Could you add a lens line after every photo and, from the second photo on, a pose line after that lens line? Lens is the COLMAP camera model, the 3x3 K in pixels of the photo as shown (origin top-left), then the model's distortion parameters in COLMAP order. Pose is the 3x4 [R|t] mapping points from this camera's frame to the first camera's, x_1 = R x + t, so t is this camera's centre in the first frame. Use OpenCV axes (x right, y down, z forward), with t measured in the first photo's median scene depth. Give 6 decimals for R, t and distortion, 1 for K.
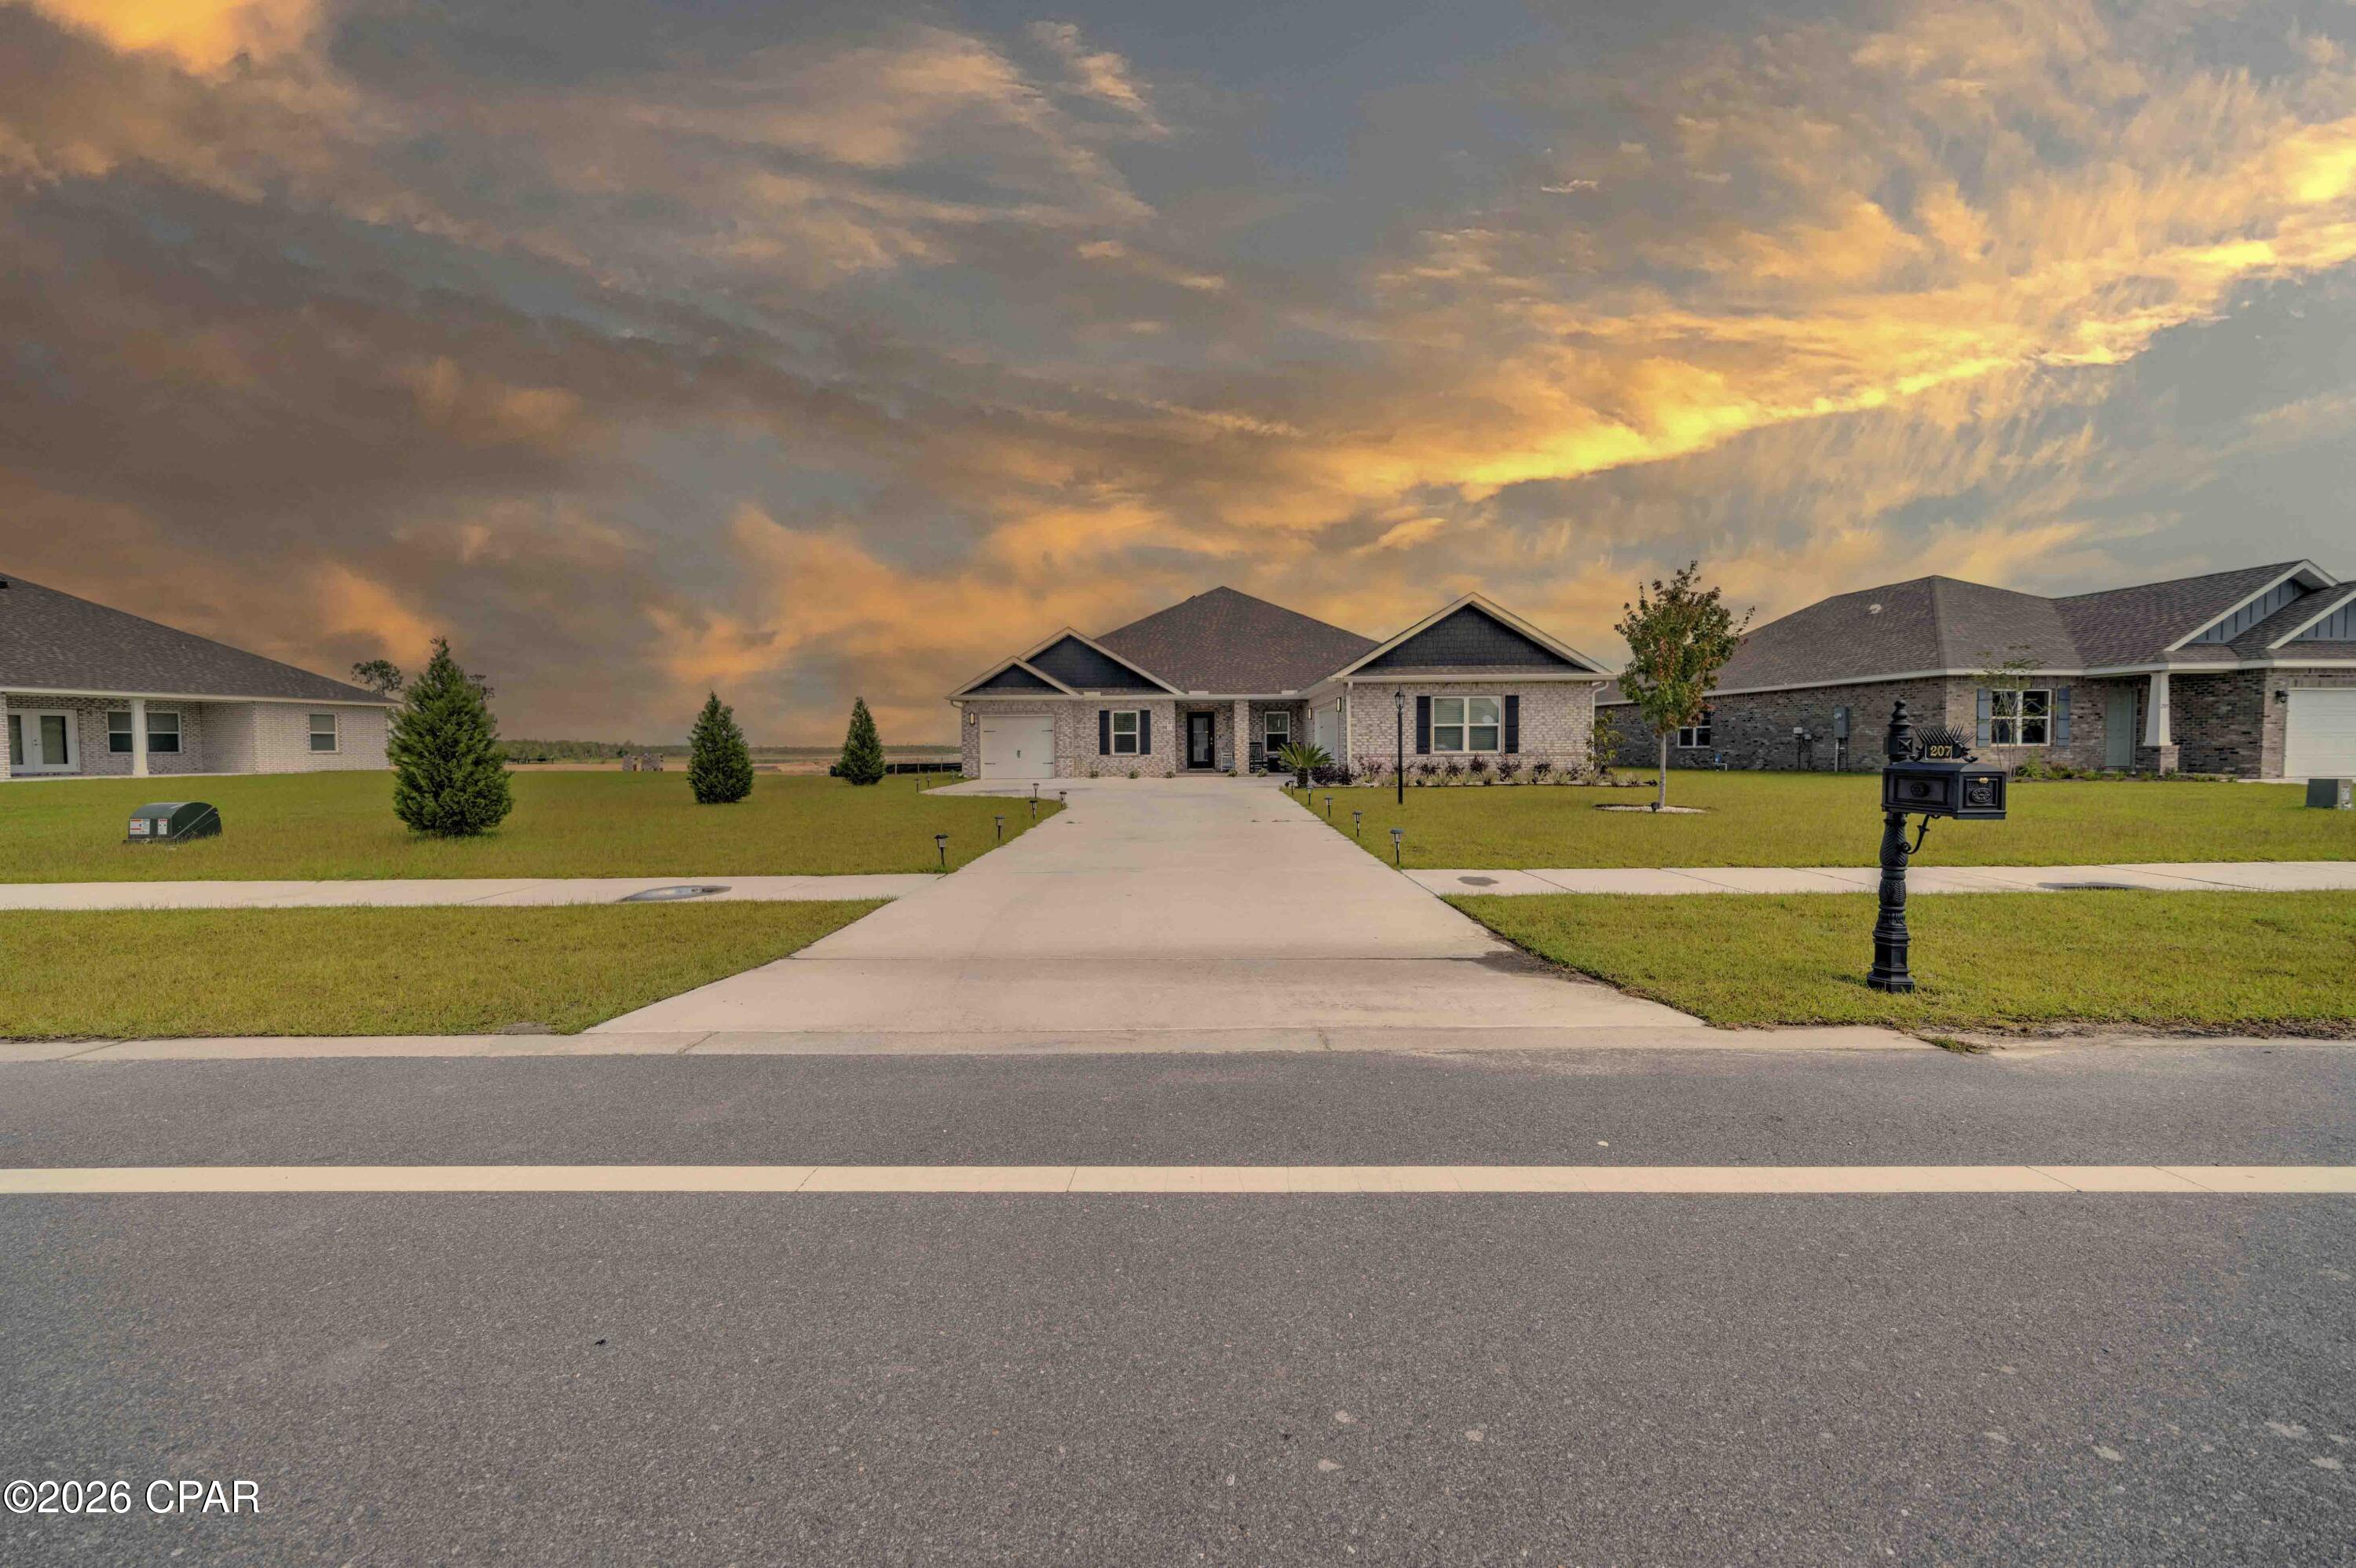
lens RADIAL K [[816.0, 0, 1195.6], [0, 816.0, 779.5], [0, 0, 1]] dist [-0.000635, 0.000277]
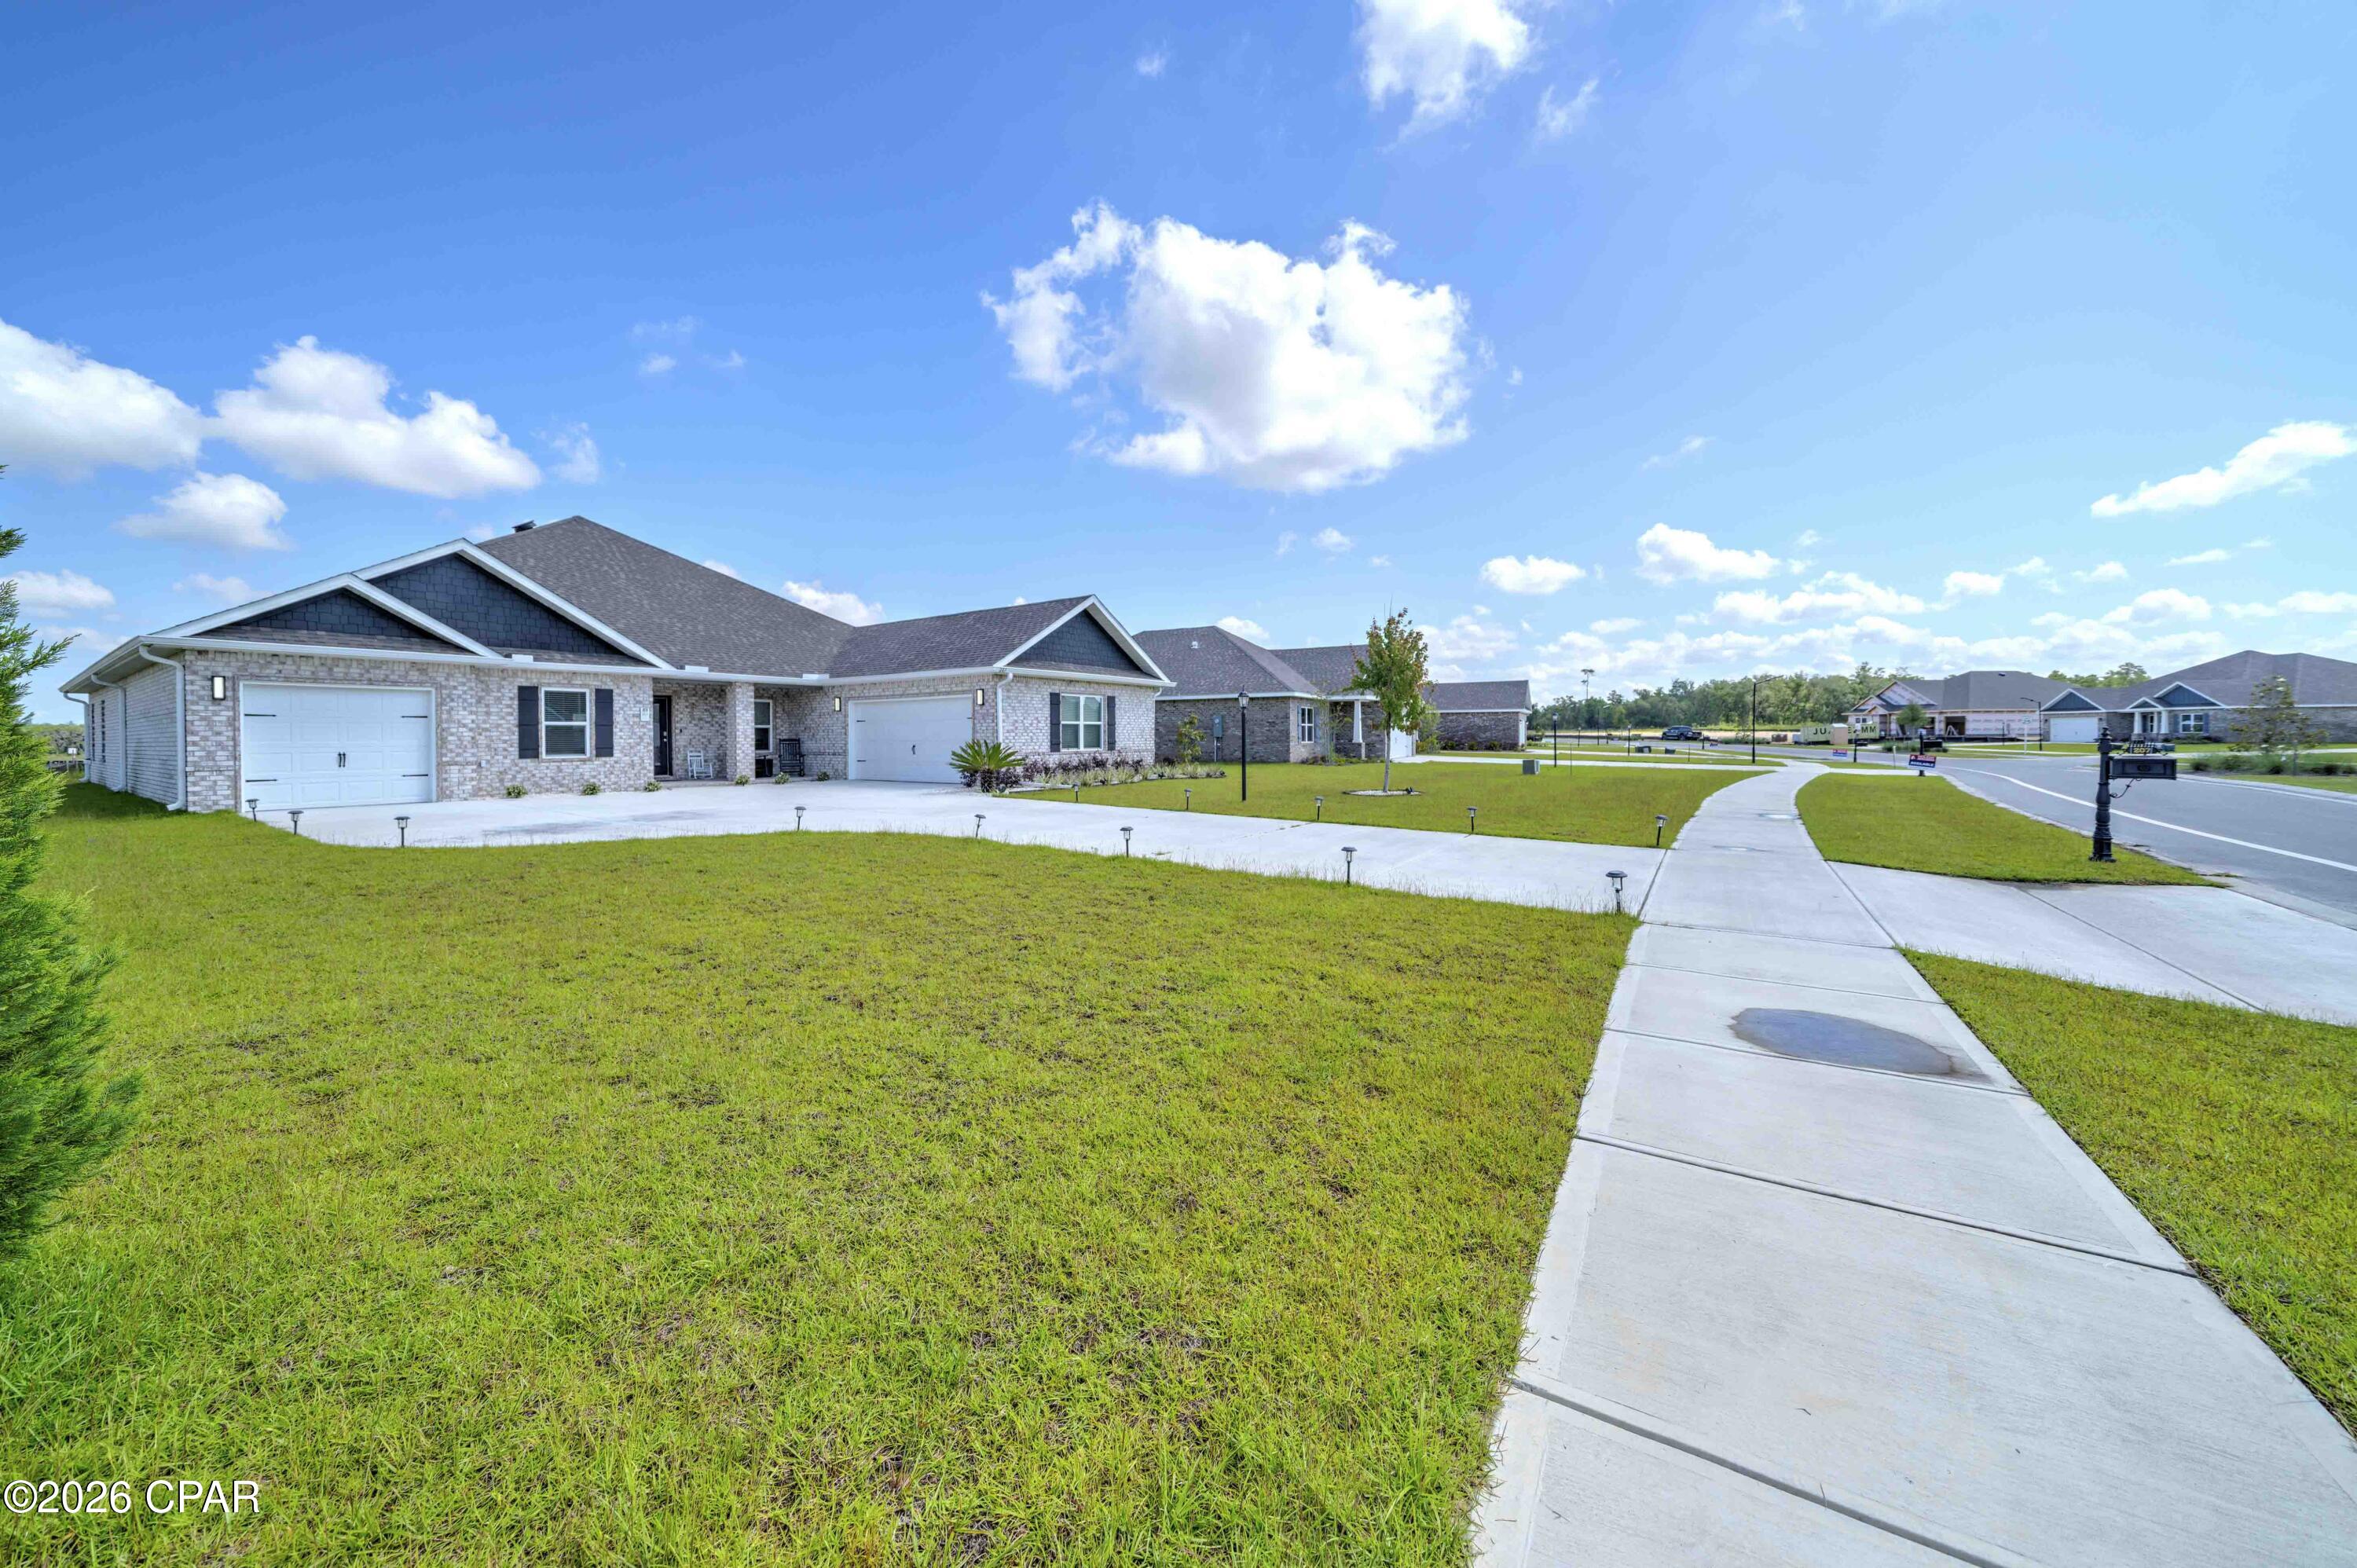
lens RADIAL K [[816.3, 0, 1171.2], [0, 816.3, 752.6], [0, 0, 1]] dist [-0.000635, 0.000277]
pose [[0.563030, -0.010937, 0.826364, -0.566071], [0.034339, 0.999358, -0.010170, -0.020450], [-0.825723, 0.034103, 0.563044, 0.434405]]
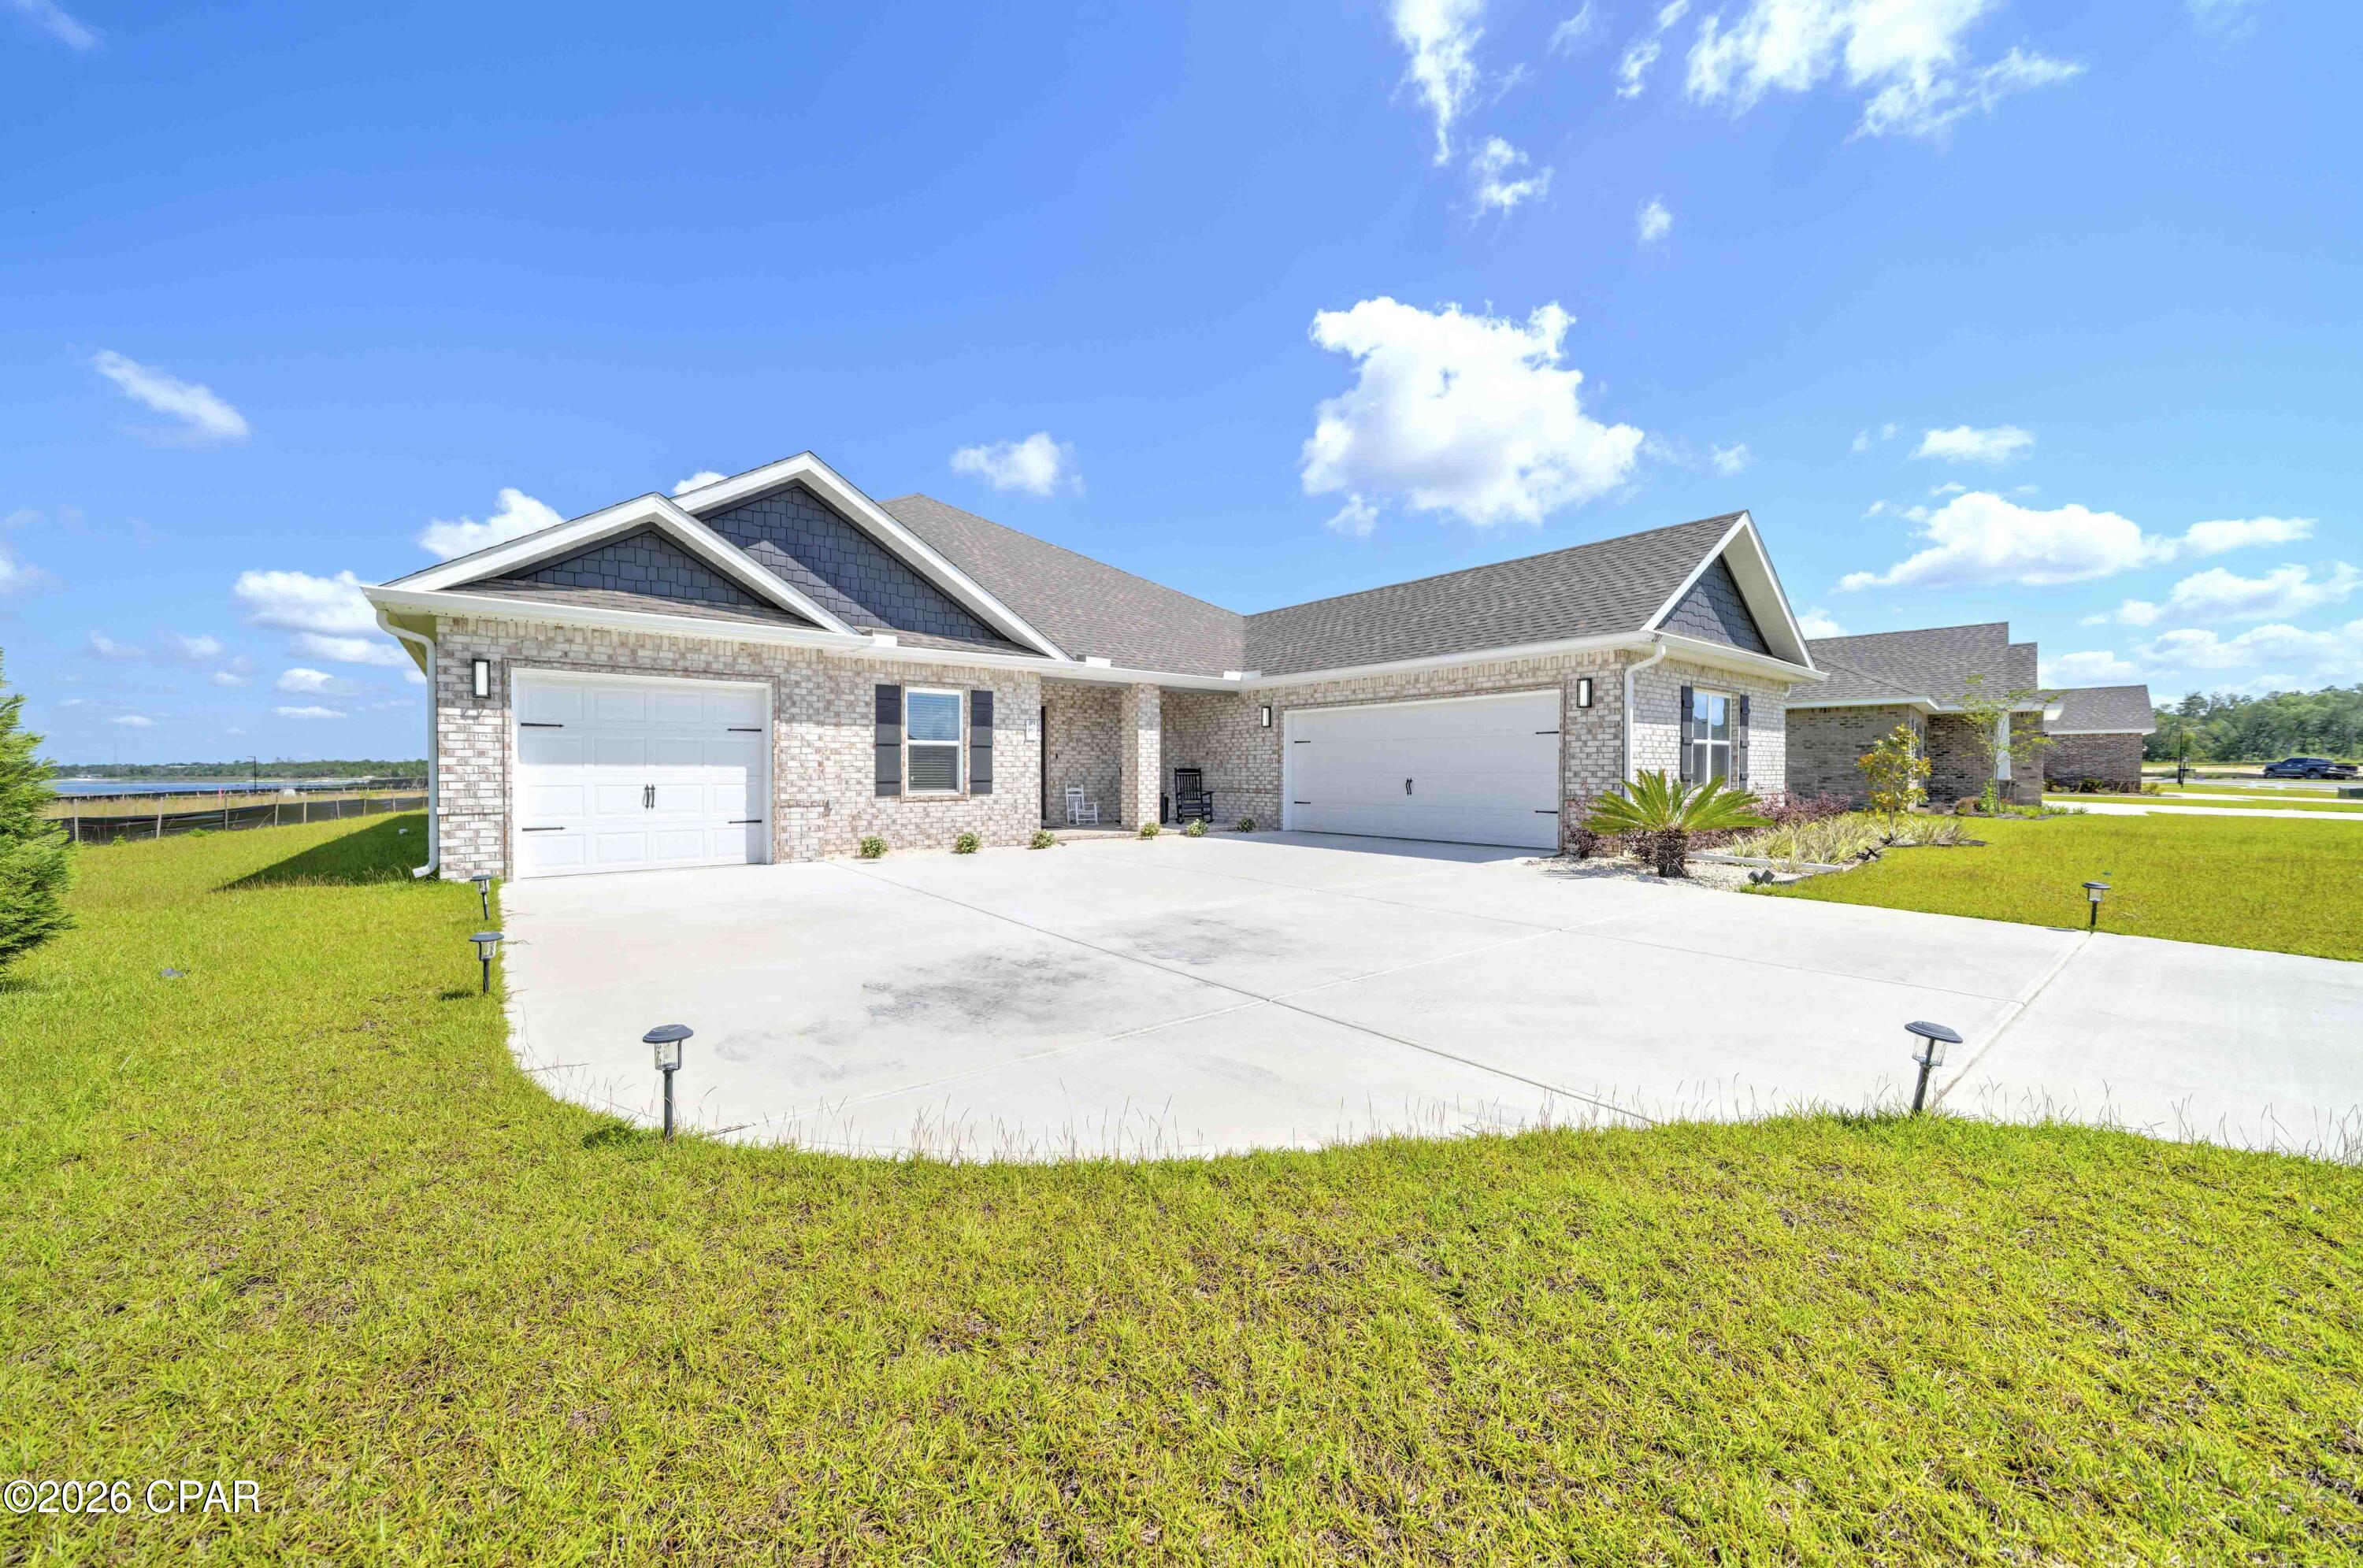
lens RADIAL K [[859.9, 0, 1168.6], [0, 859.9, 793.1], [0, 0, 1]] dist [0.013116, 0.000067]
pose [[0.783160, -0.008439, 0.621764, -0.436656], [0.019272, 0.999757, -0.010706, -0.041101], [-0.621522, 0.020367, 0.783132, 0.965490]]
